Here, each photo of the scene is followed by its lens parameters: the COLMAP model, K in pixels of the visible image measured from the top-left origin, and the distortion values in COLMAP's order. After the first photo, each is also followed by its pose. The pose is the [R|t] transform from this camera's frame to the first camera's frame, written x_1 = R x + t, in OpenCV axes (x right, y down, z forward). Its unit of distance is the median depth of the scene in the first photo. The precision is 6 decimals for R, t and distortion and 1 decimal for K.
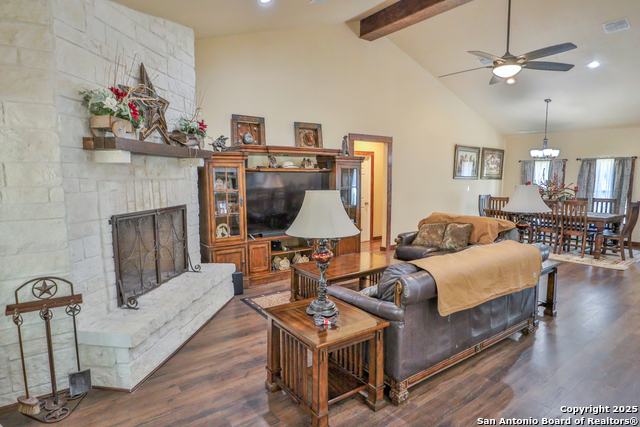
lens RADIAL K [[359.2, 0, 323.9], [0, 359.2, 211.2], [0, 0, 1]] dist [-0.034987, 0.006607]
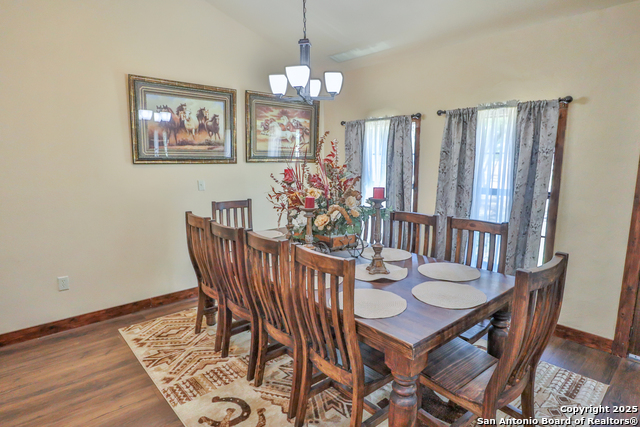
lens RADIAL K [[359.2, 0, 315.2], [0, 359.2, 211.9], [0, 0, 1]] dist [-0.034987, 0.006607]
pose [[0.997051, -0.020076, 0.074068, 0.550531], [0.015614, 0.998056, 0.060339, -0.059341], [-0.075136, -0.059005, 0.995426, 0.598575]]
